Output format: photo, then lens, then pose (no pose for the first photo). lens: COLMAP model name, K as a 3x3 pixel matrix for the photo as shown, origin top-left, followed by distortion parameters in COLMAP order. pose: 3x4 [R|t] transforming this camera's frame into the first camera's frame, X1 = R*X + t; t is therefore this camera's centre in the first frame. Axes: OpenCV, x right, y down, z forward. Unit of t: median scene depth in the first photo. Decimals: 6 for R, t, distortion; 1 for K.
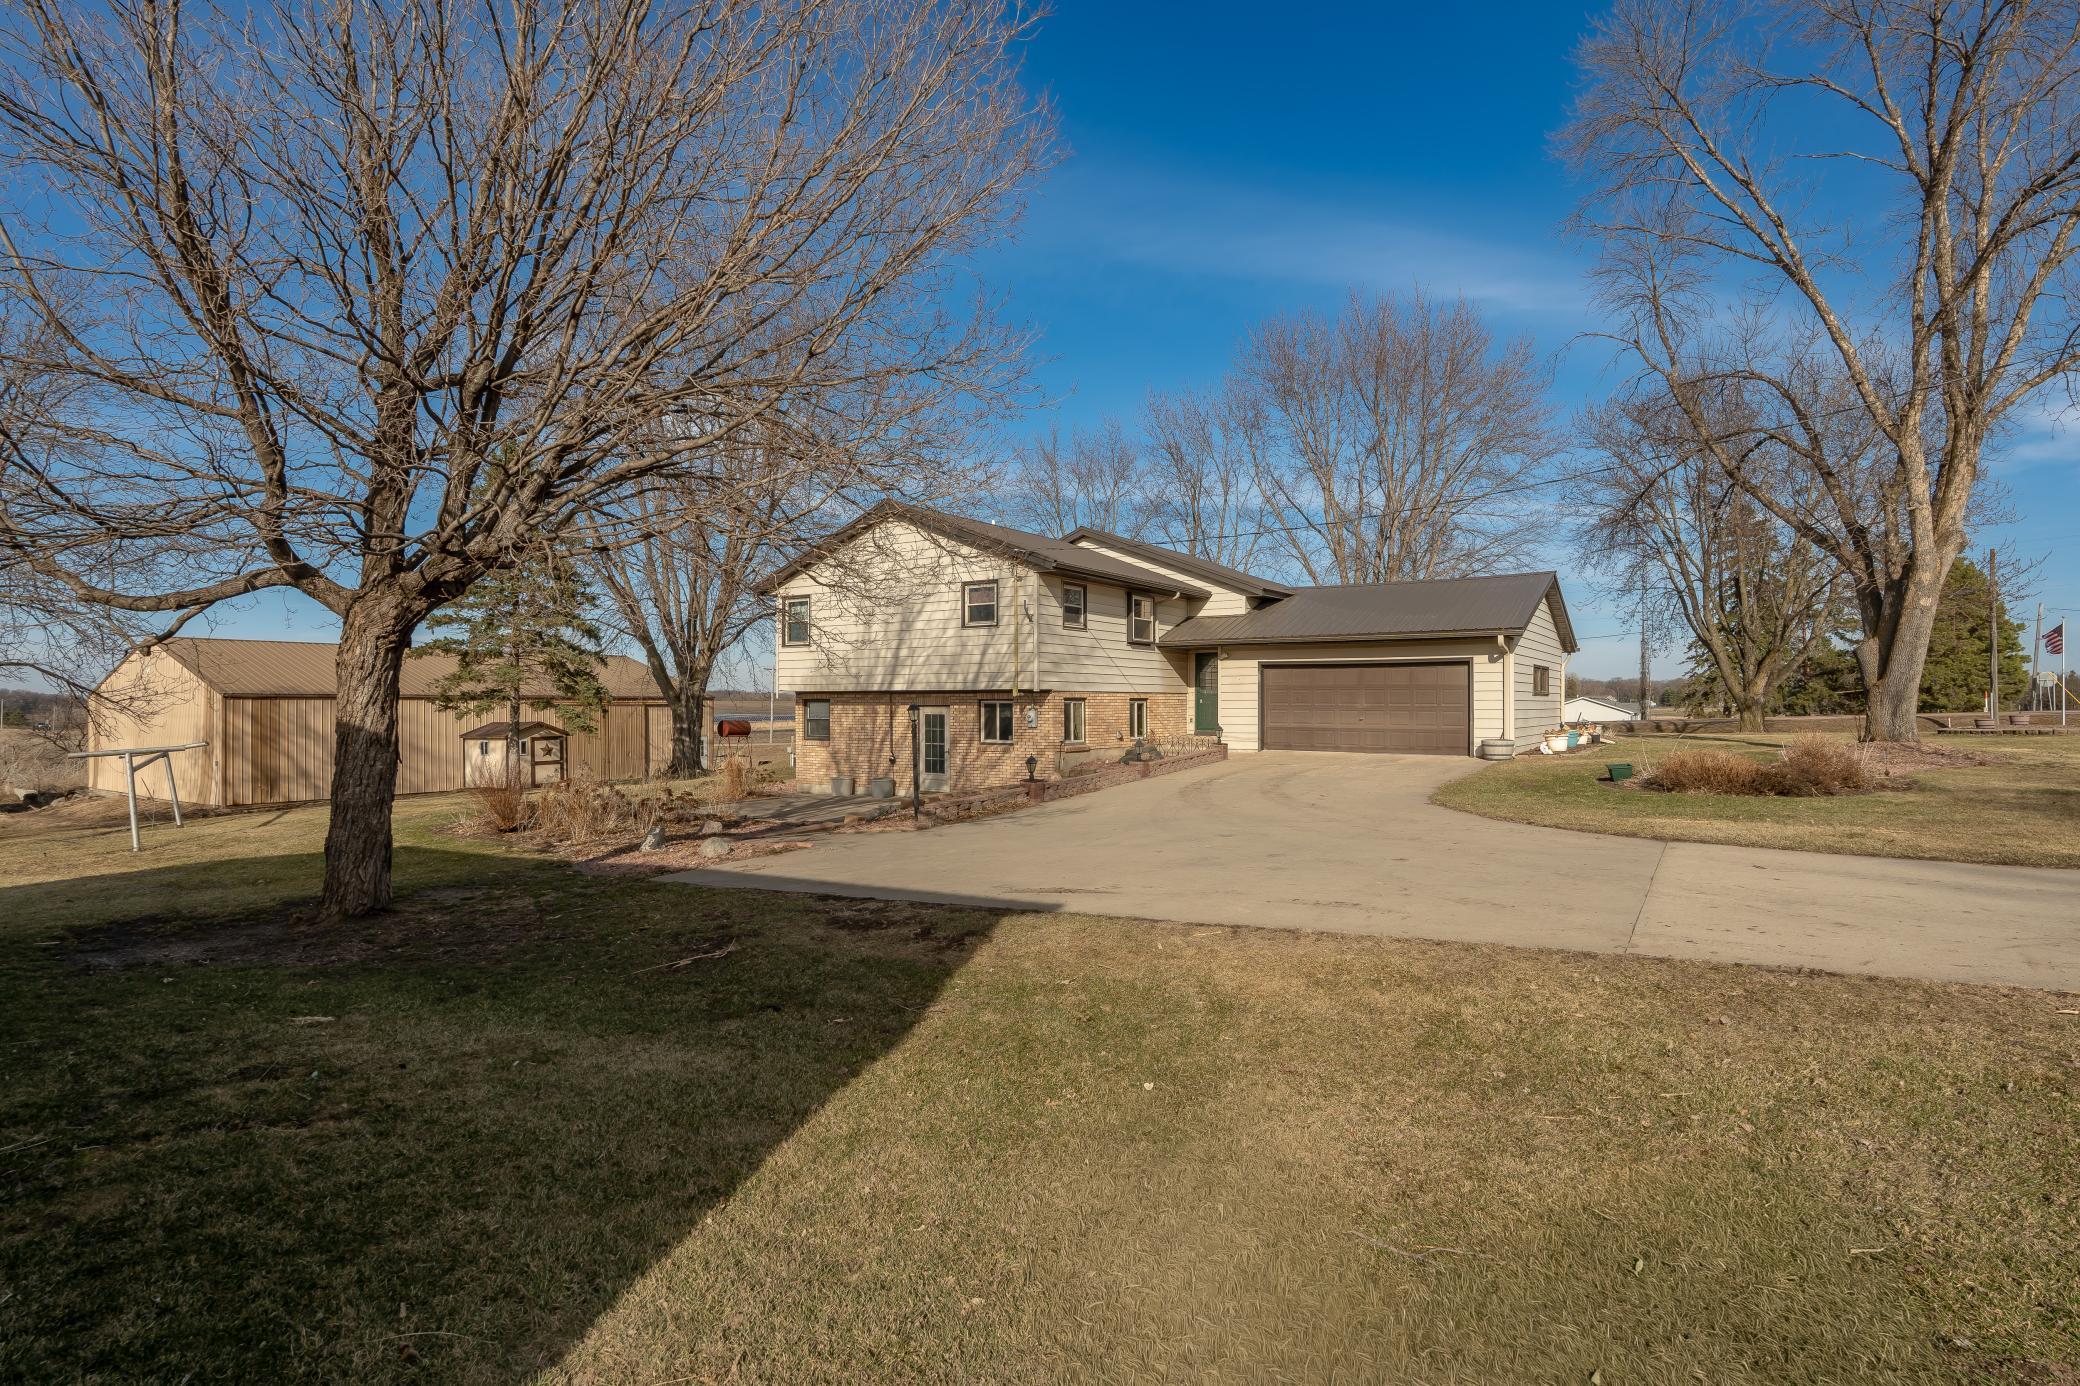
lens RADIAL K [[1155.4, 0, 1035.3], [0, 1155.4, 756.9], [0, 0, 1]] dist [0.001345, 0.000829]
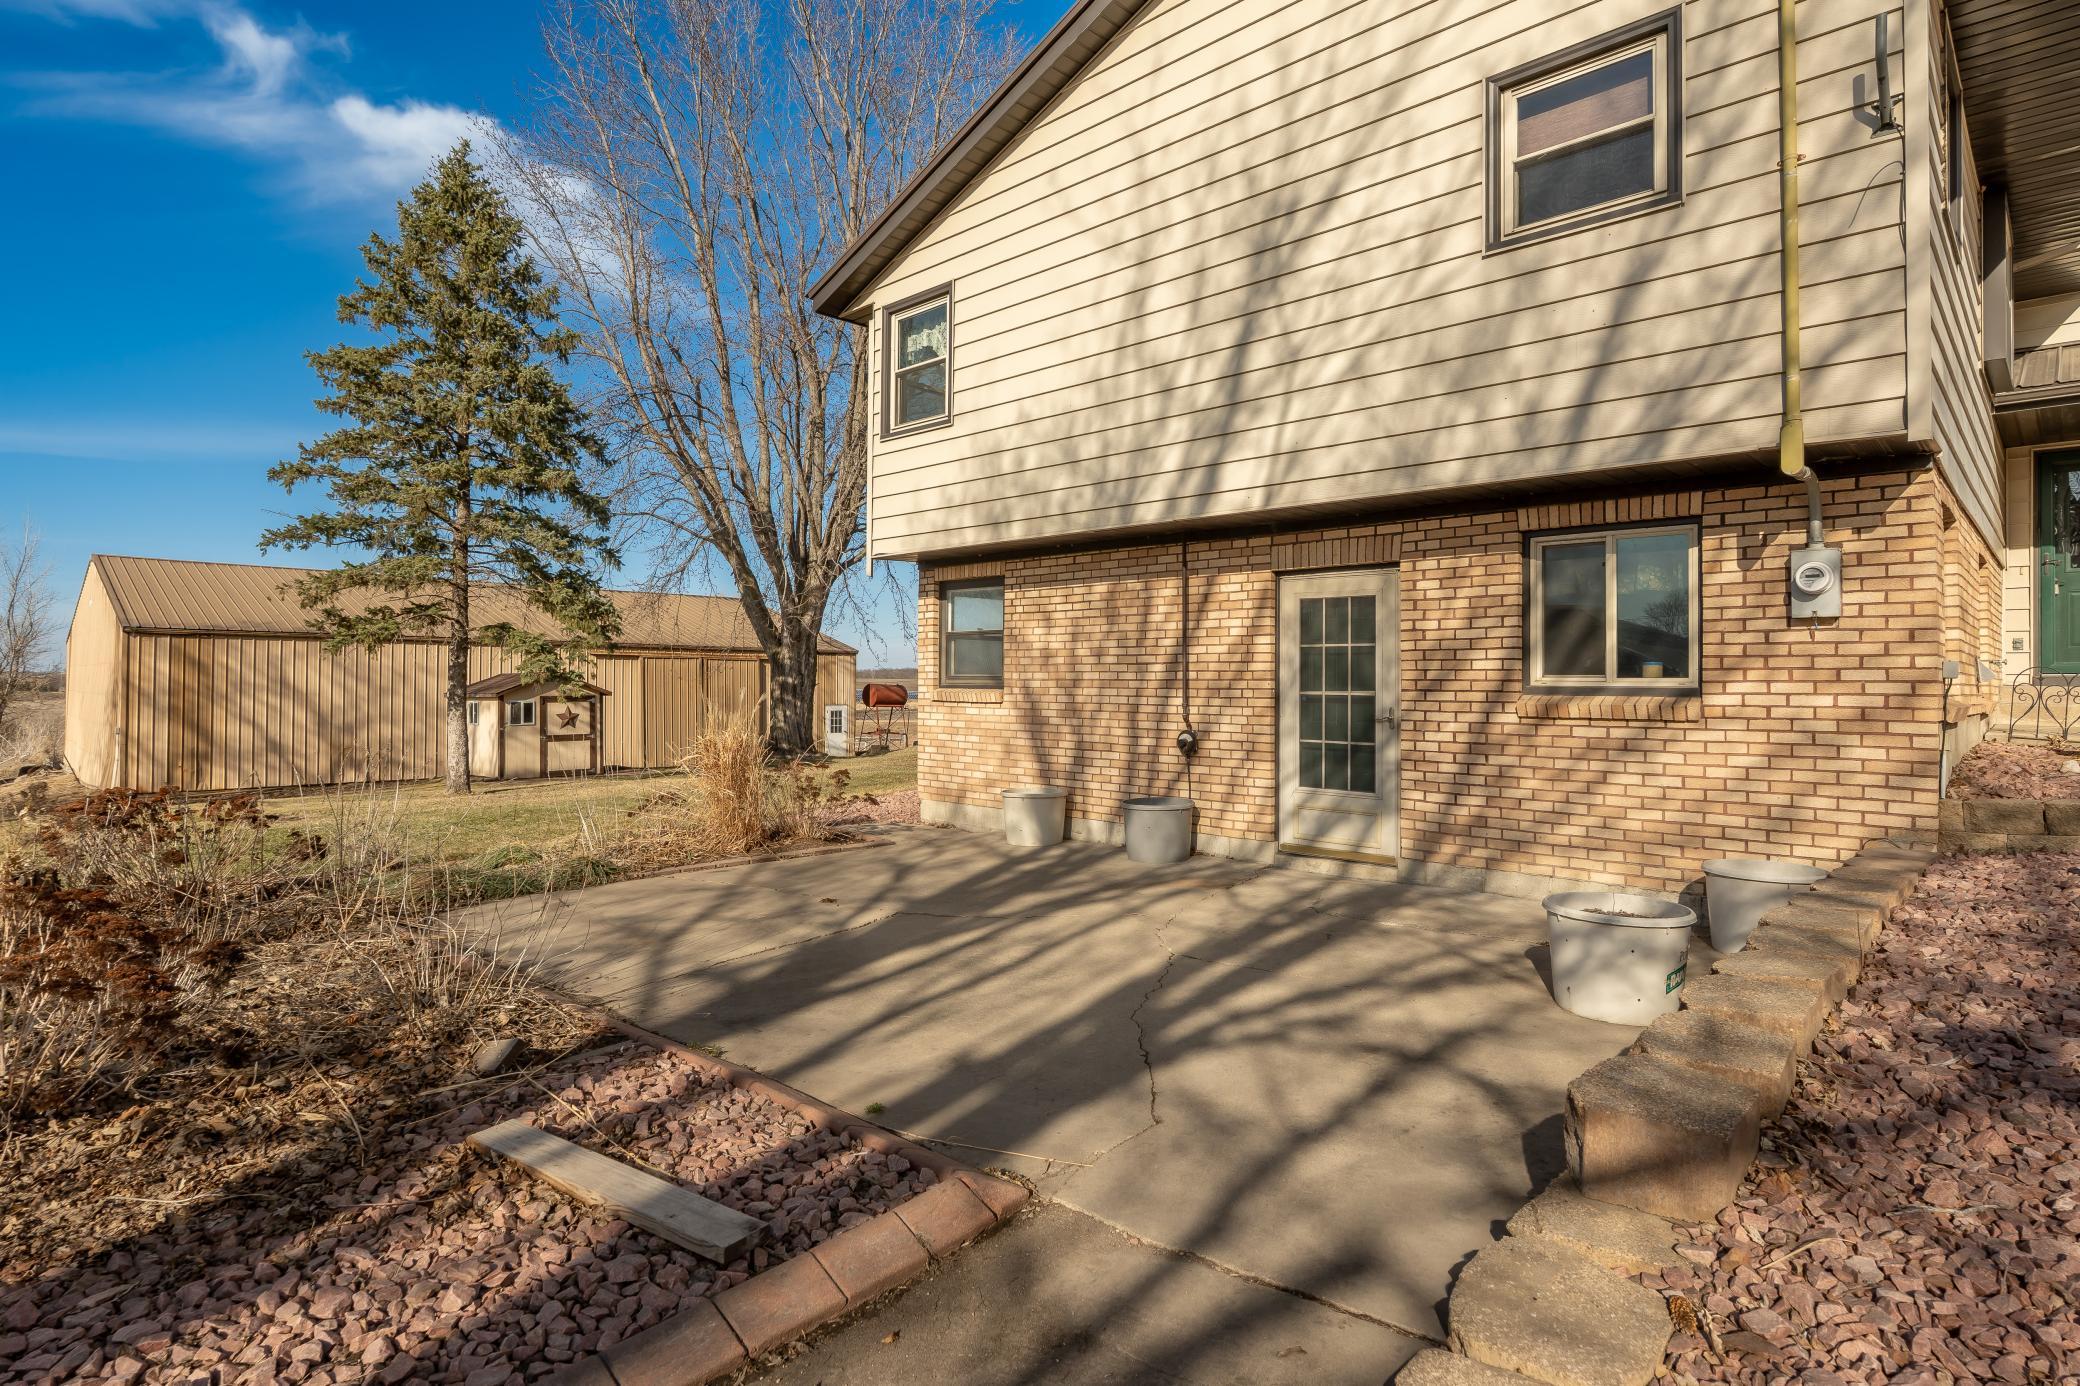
lens RADIAL K [[1078.8, 0, 1040.0], [0, 1078.8, 693.0], [0, 0, 1]] dist [-0.043465, 0.000170]
pose [[0.988082, 0.007308, -0.153757, -0.121486], [-0.013518, 0.999133, -0.039384, 0.000551], [0.153335, 0.040993, 0.987324, 0.709587]]
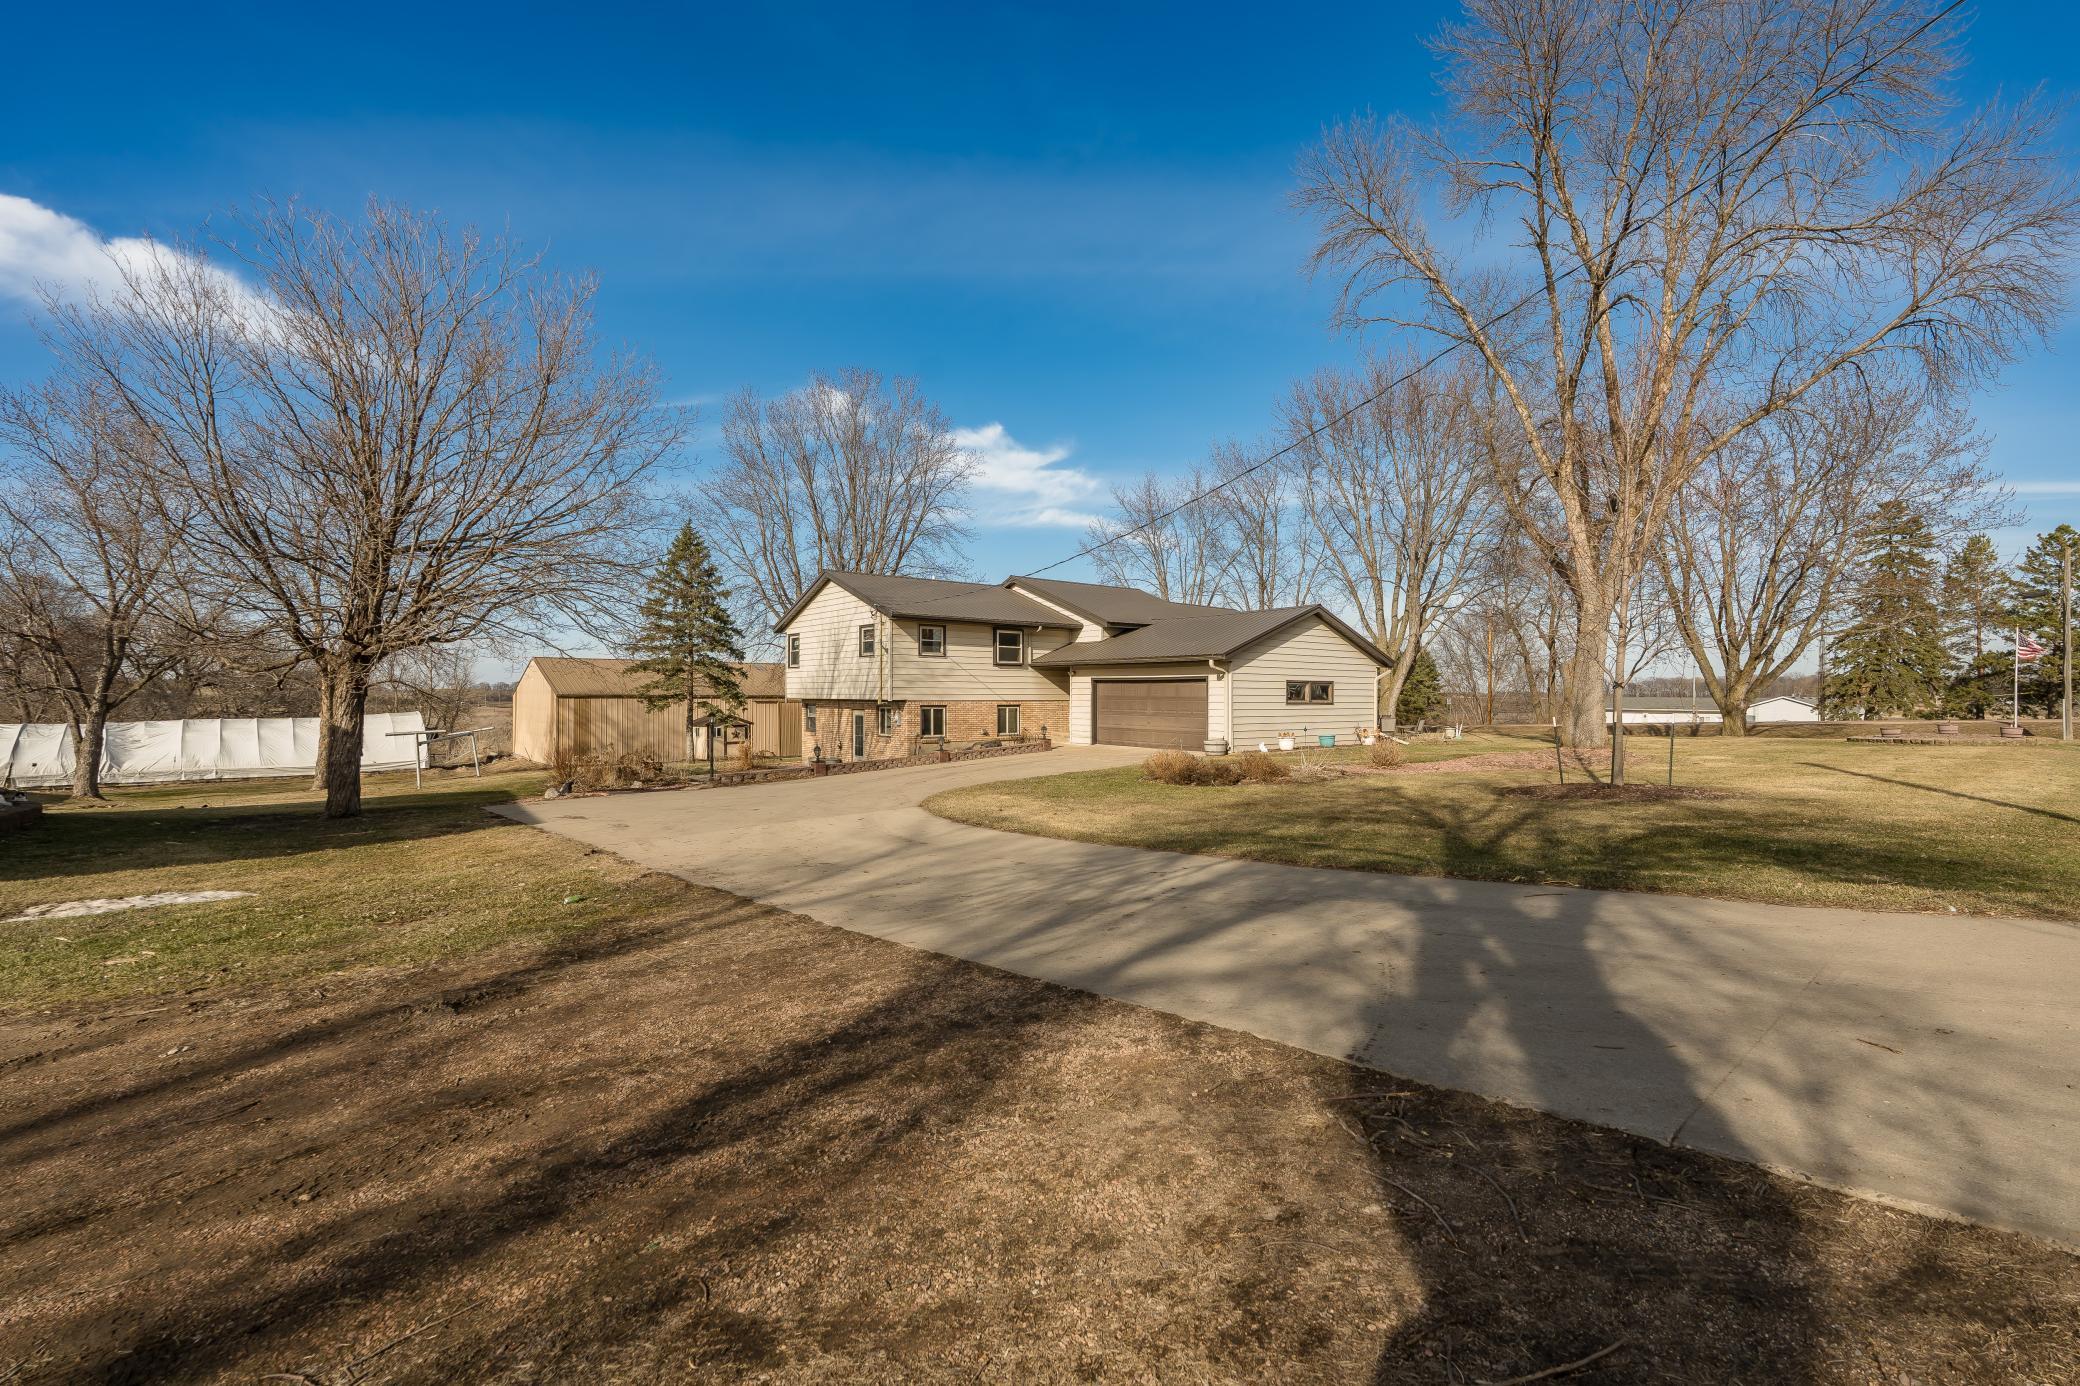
lens RADIAL K [[1021.2, 0, 1040.0], [0, 1021.2, 693.0], [0, 0, 1]] dist [0.000719, 0.000280]
pose [[0.947117, 0.002565, -0.320878, 0.533492], [-0.017494, 0.998894, -0.043652, -0.012894], [0.320411, 0.046957, 0.946114, -0.136432]]
